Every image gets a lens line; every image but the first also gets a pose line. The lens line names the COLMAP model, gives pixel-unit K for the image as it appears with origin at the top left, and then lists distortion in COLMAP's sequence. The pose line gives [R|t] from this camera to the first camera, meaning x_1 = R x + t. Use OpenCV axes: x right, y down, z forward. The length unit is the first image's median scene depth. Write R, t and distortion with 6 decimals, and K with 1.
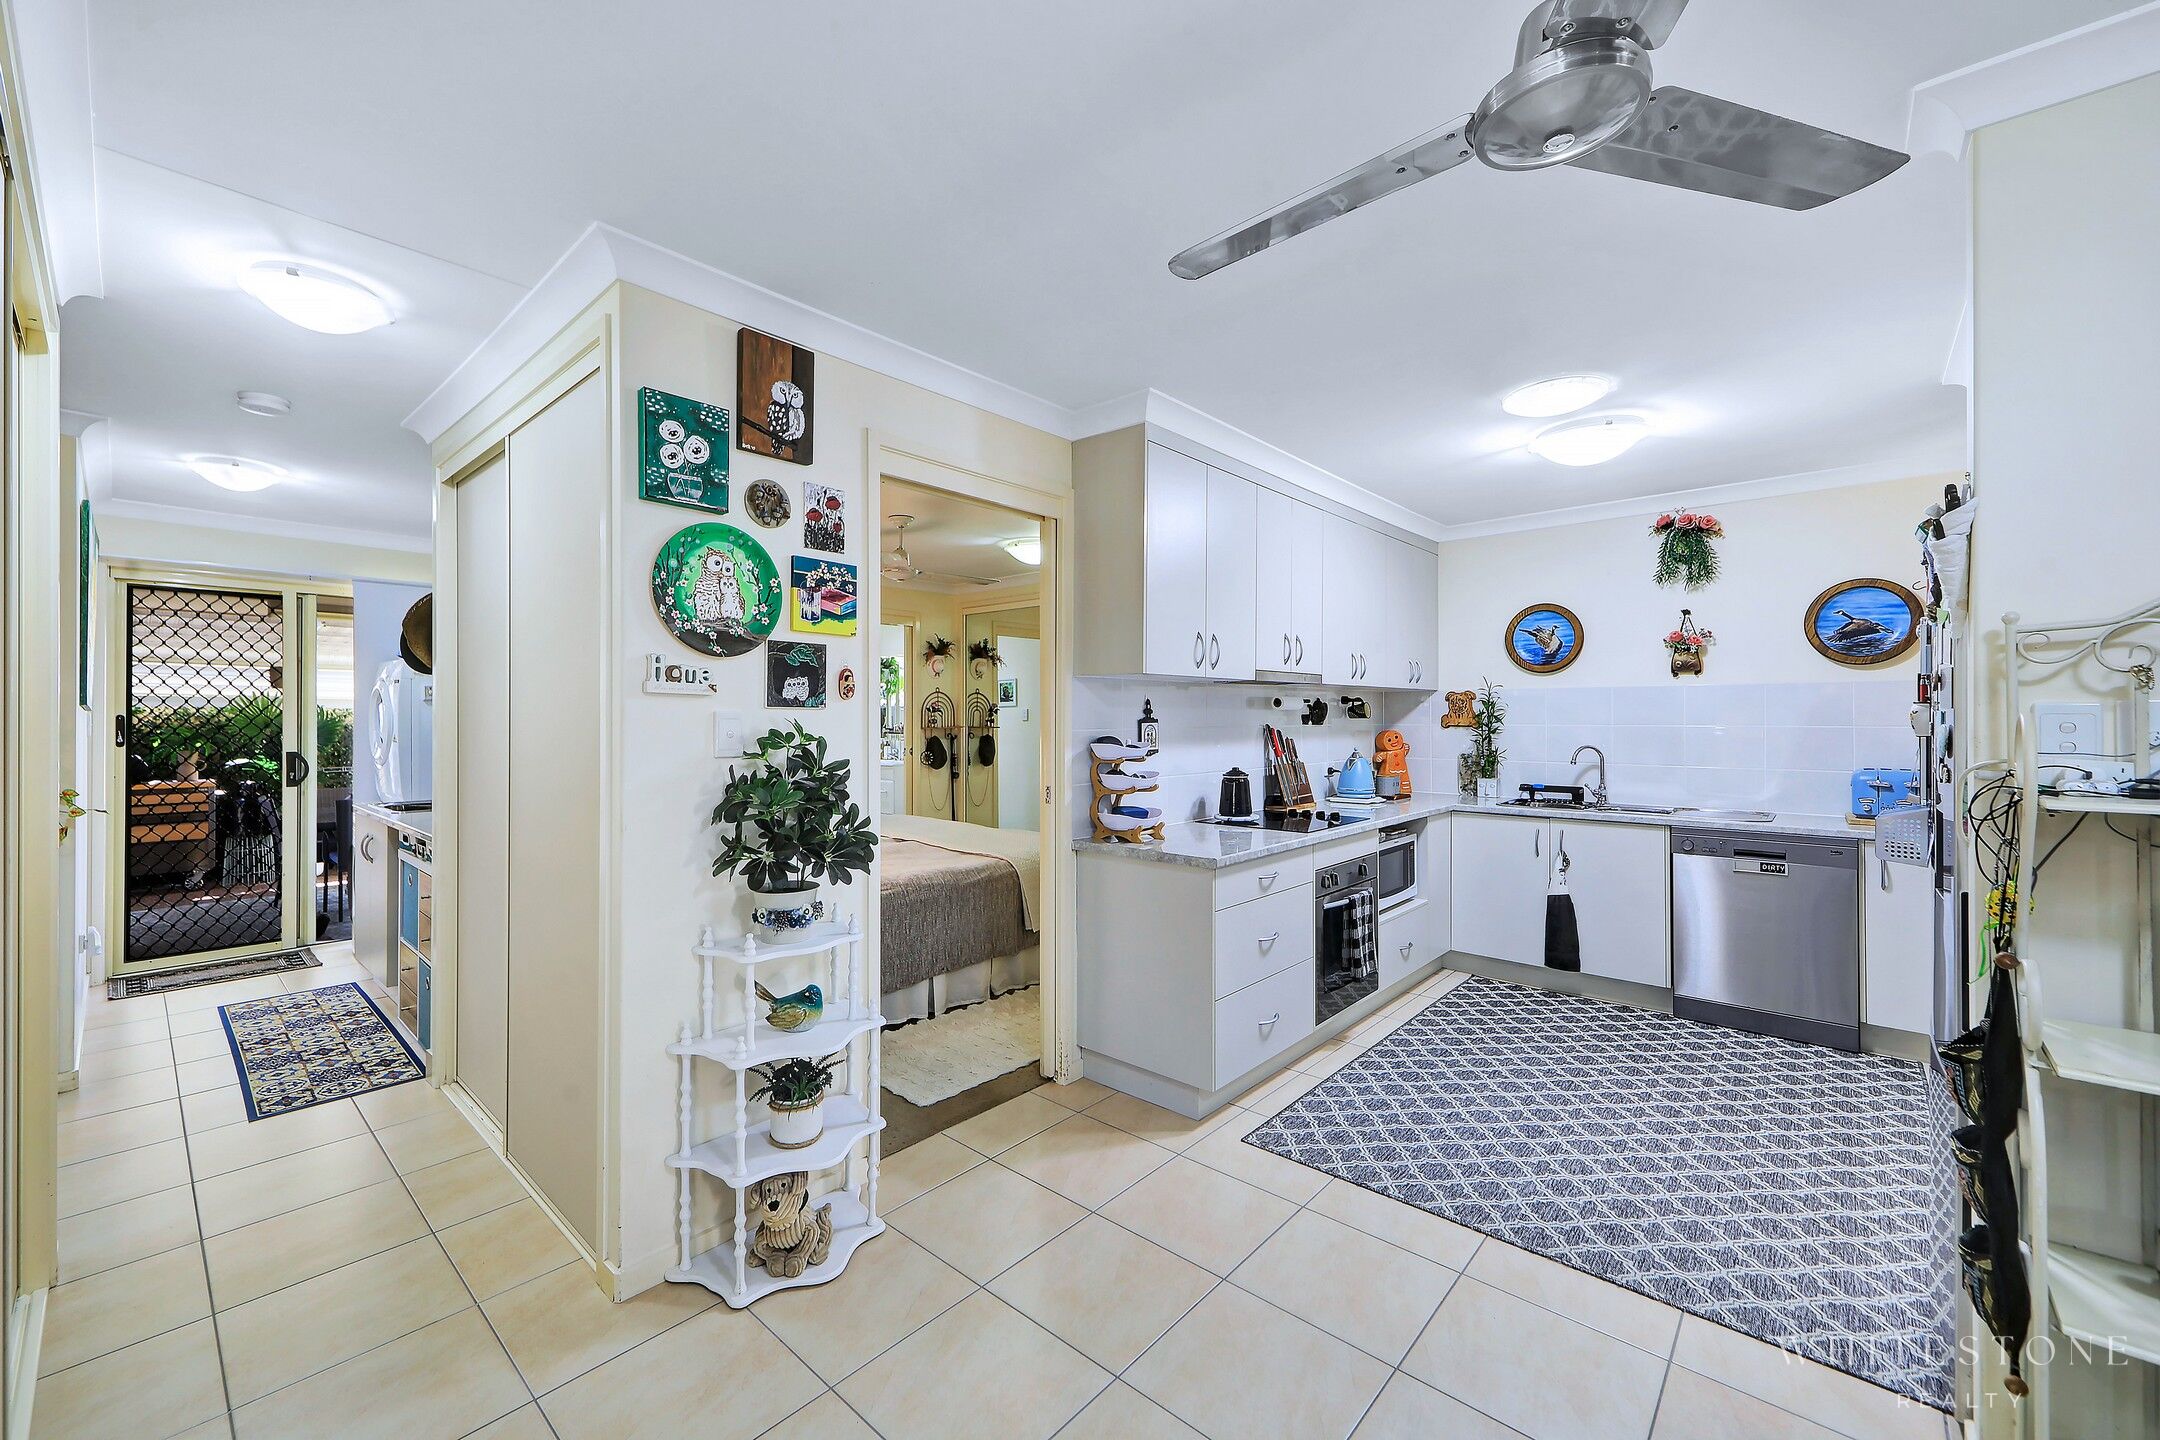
lens RADIAL K [[851.8, 0, 1052.3], [0, 851.8, 711.9], [0, 0, 1]] dist [0.005782, 0.000222]
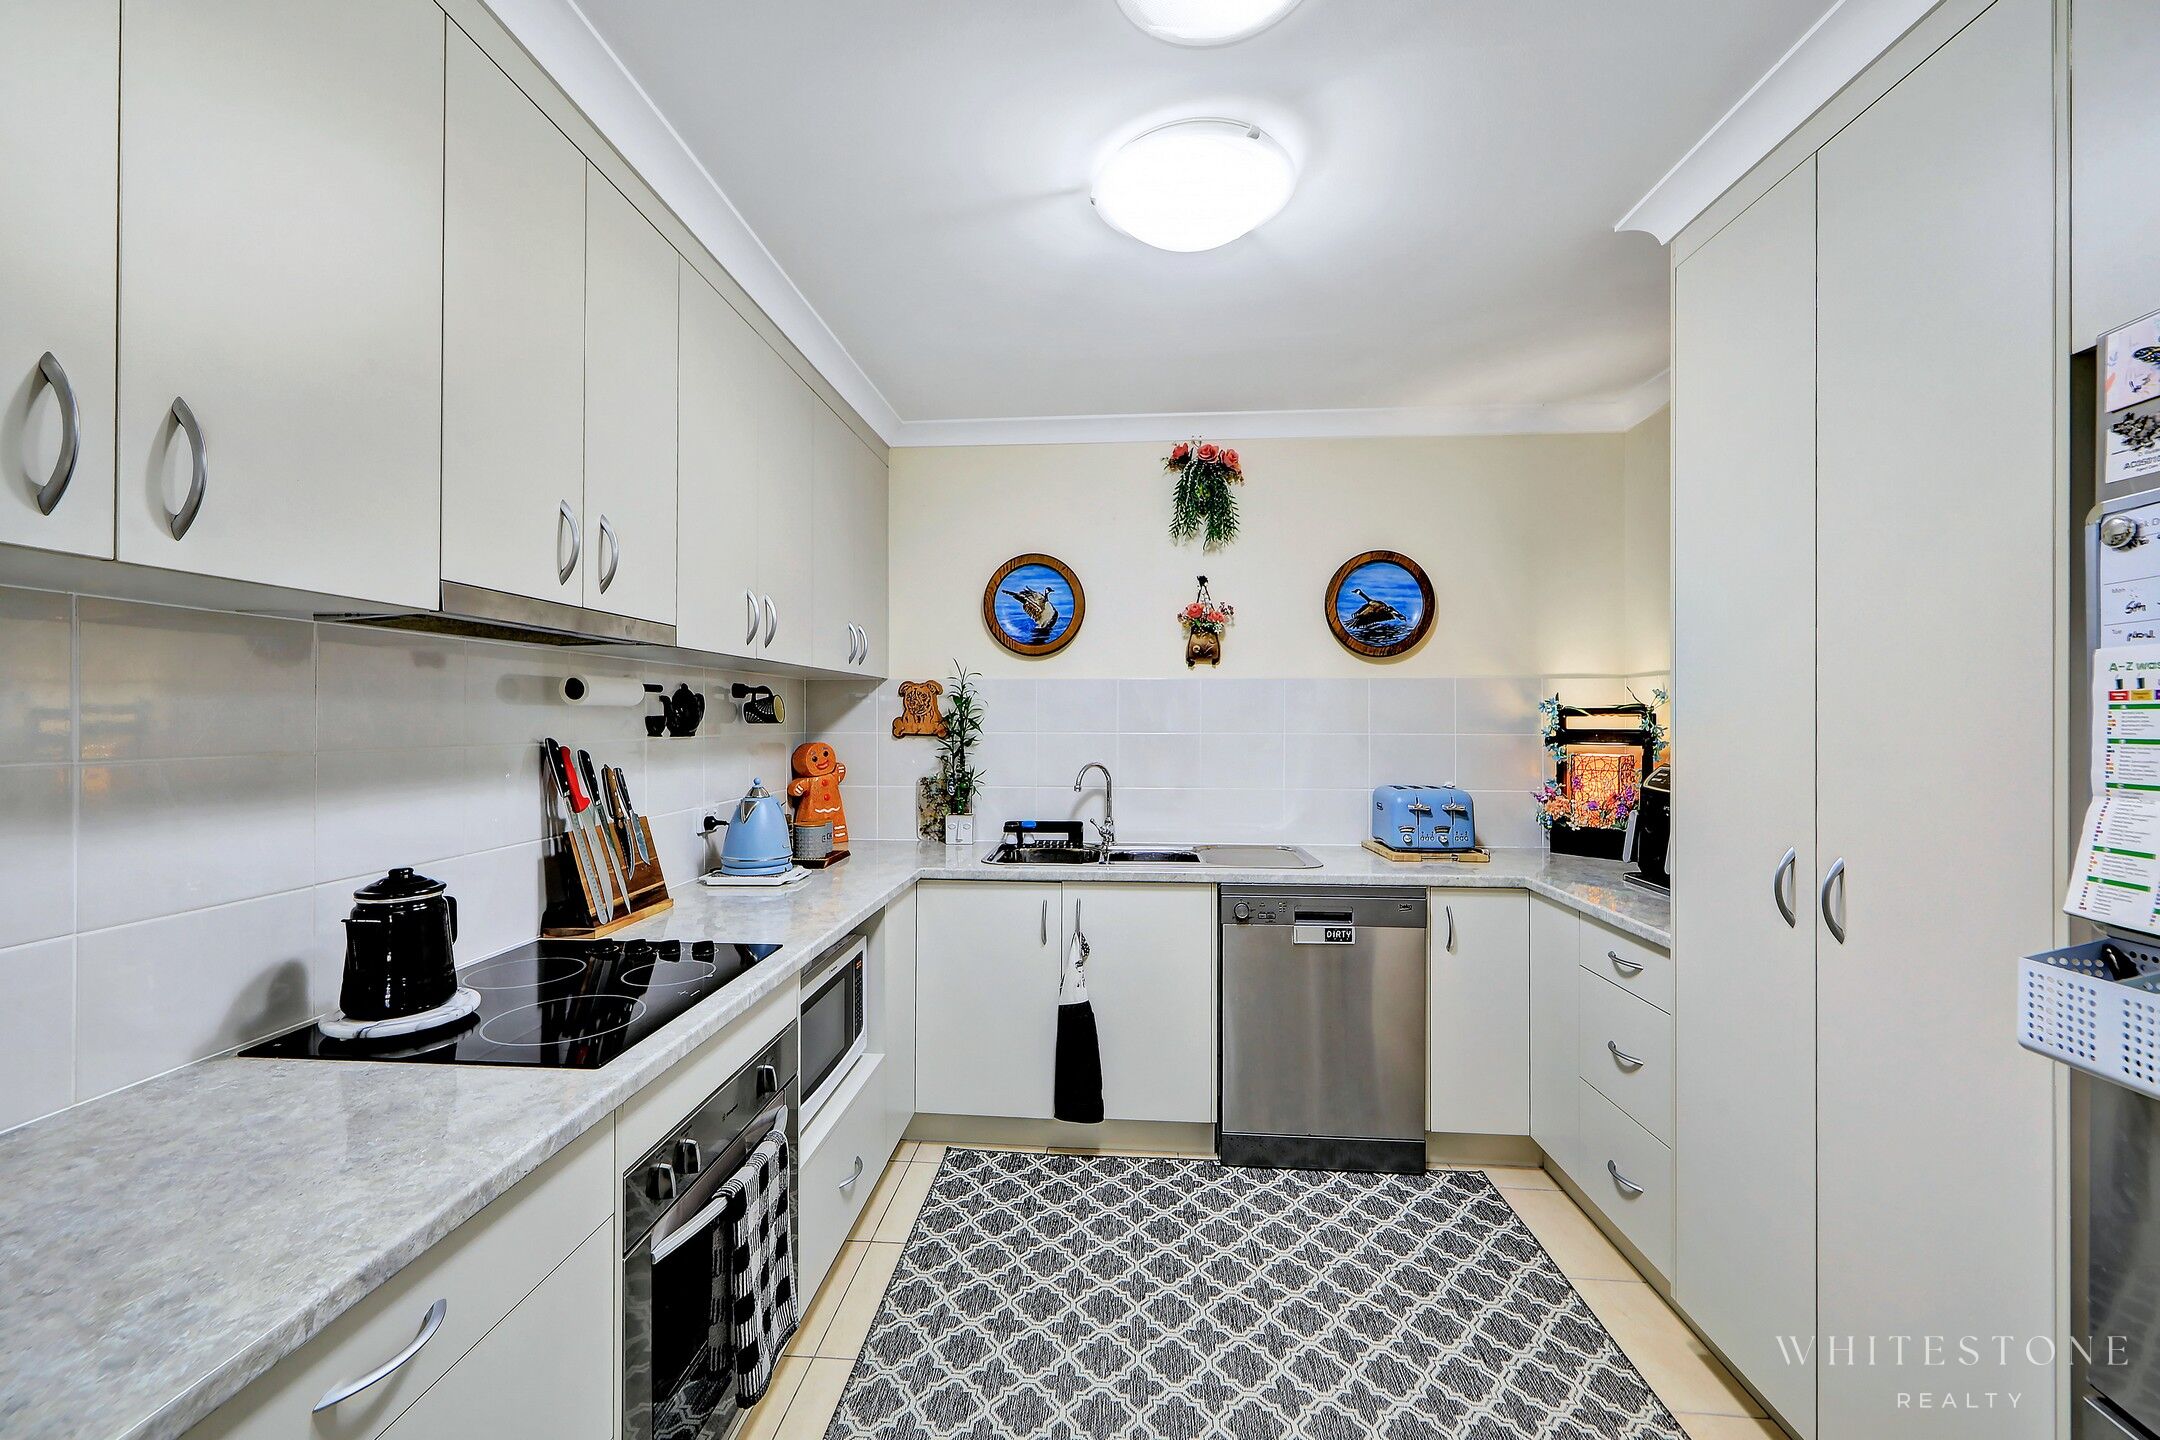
lens RADIAL K [[873.0, 0, 1058.0], [0, 873.0, 714.7], [0, 0, 1]] dist [0.000471, 0.000056]
pose [[0.788972, 0.004257, 0.614415, 0.195079], [-0.004913, 0.999988, -0.000619, 0.001378], [-0.614410, -0.002530, 0.788983, 0.523749]]
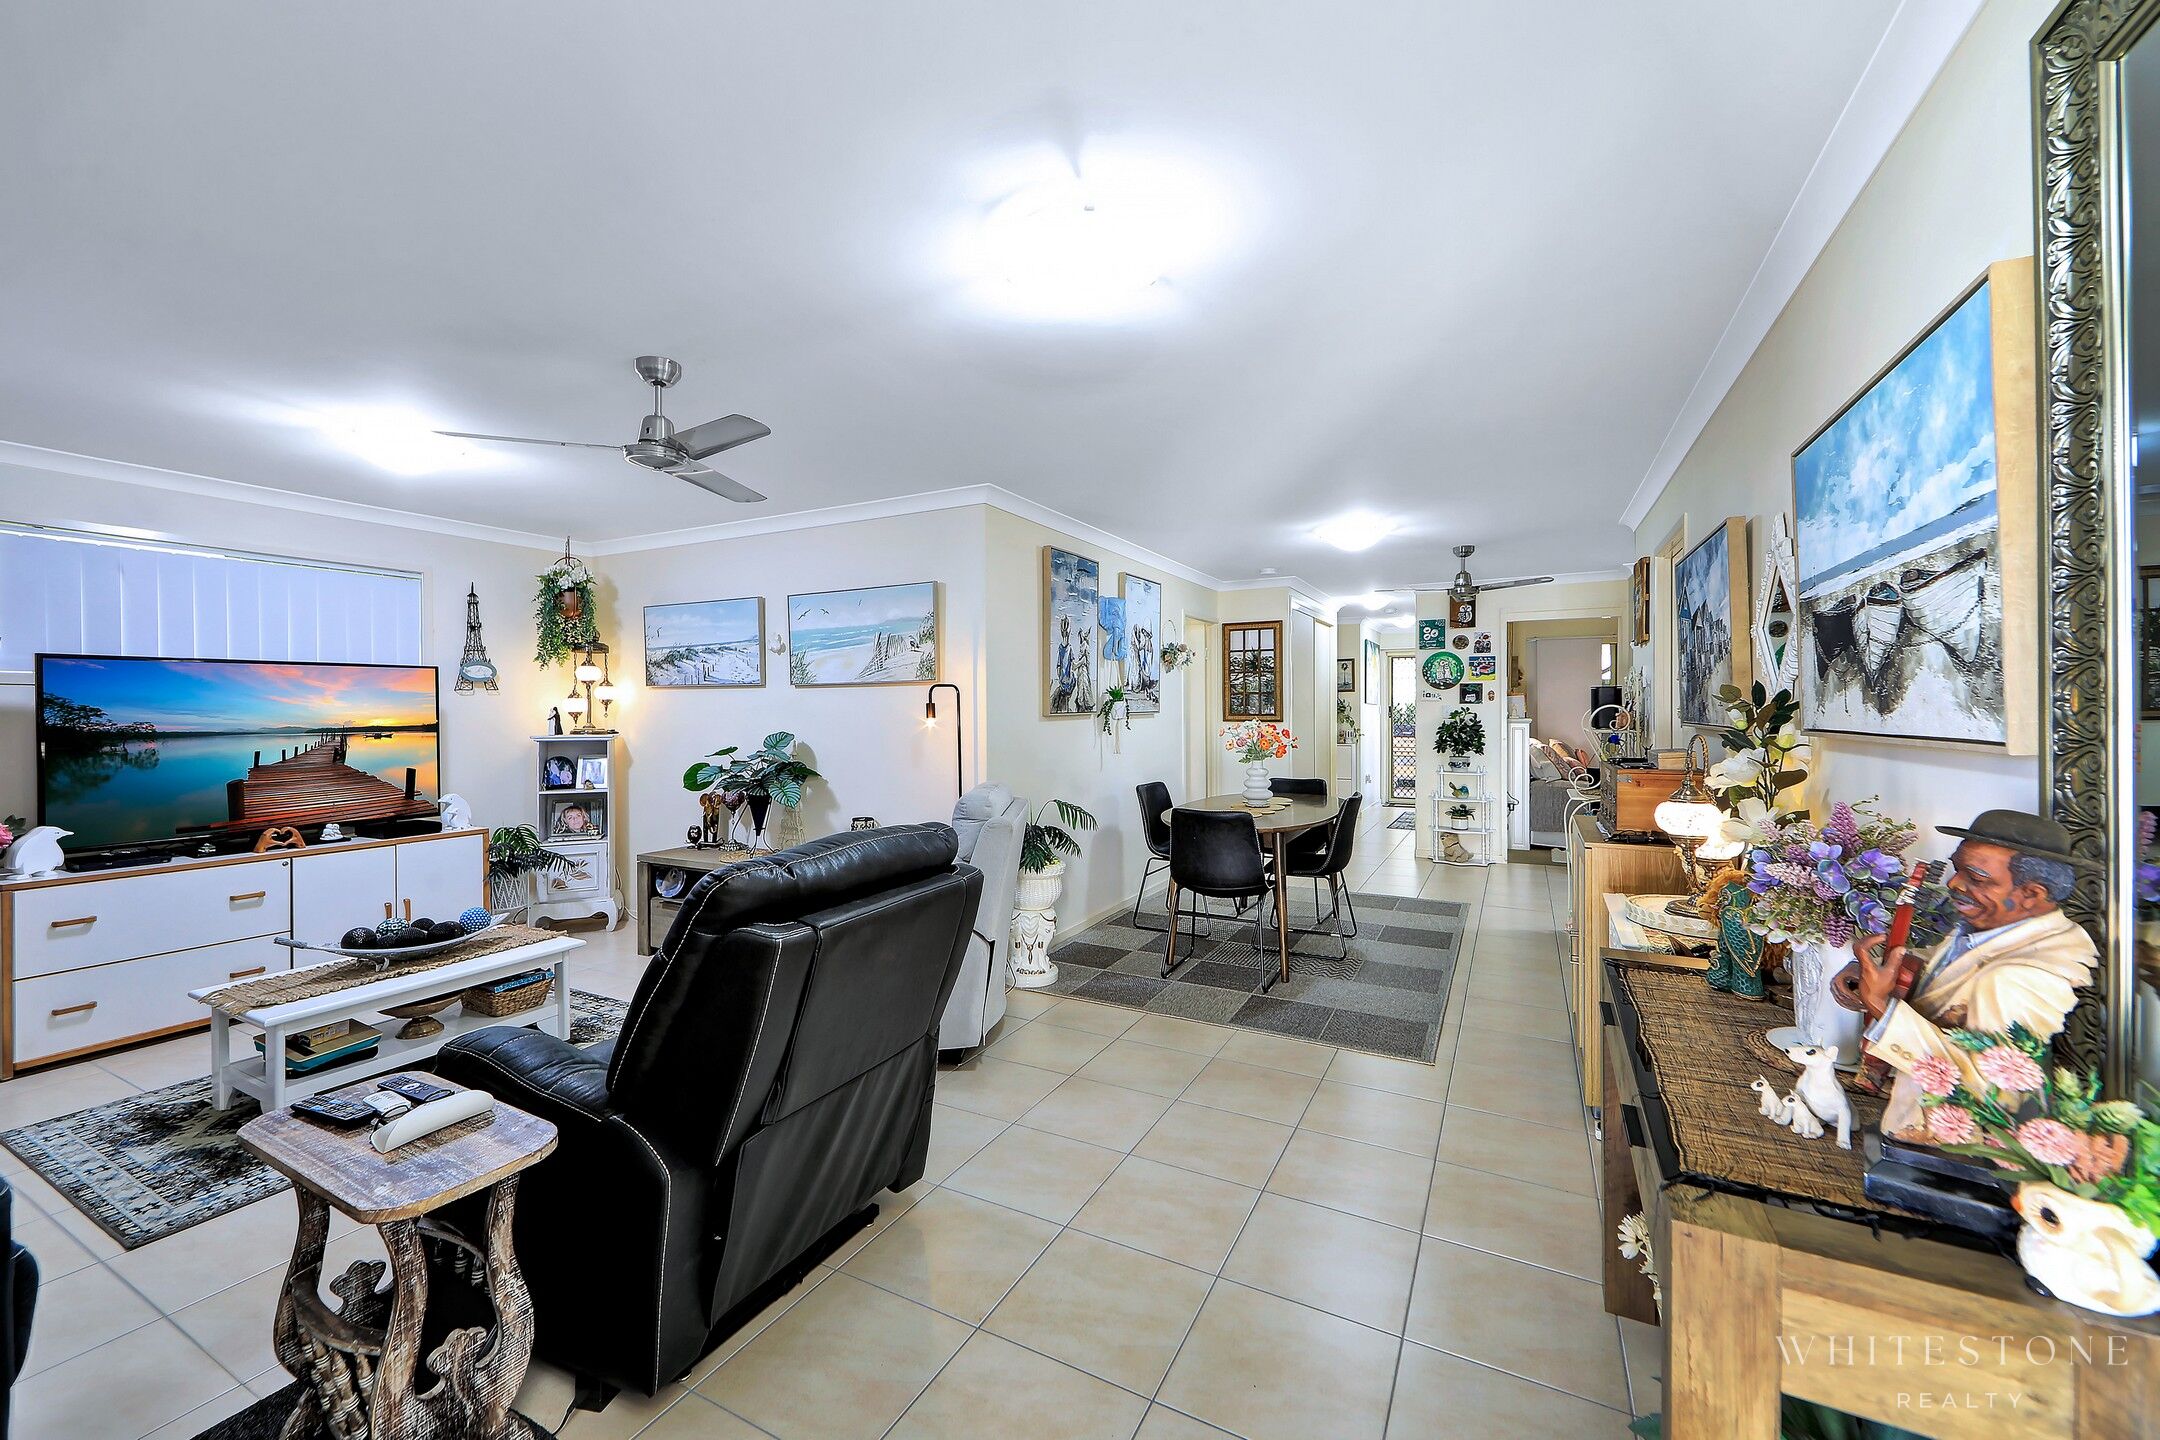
lens RADIAL K [[851.8, 0, 1052.3], [0, 851.8, 711.9], [0, 0, 1]] dist [0.005782, 0.000222]
pose [[0.240885, 0.007751, -0.970523, 1.420067], [0.005225, 0.999943, 0.009282, -0.007052], [0.970539, -0.007307, 0.240831, -0.761500]]
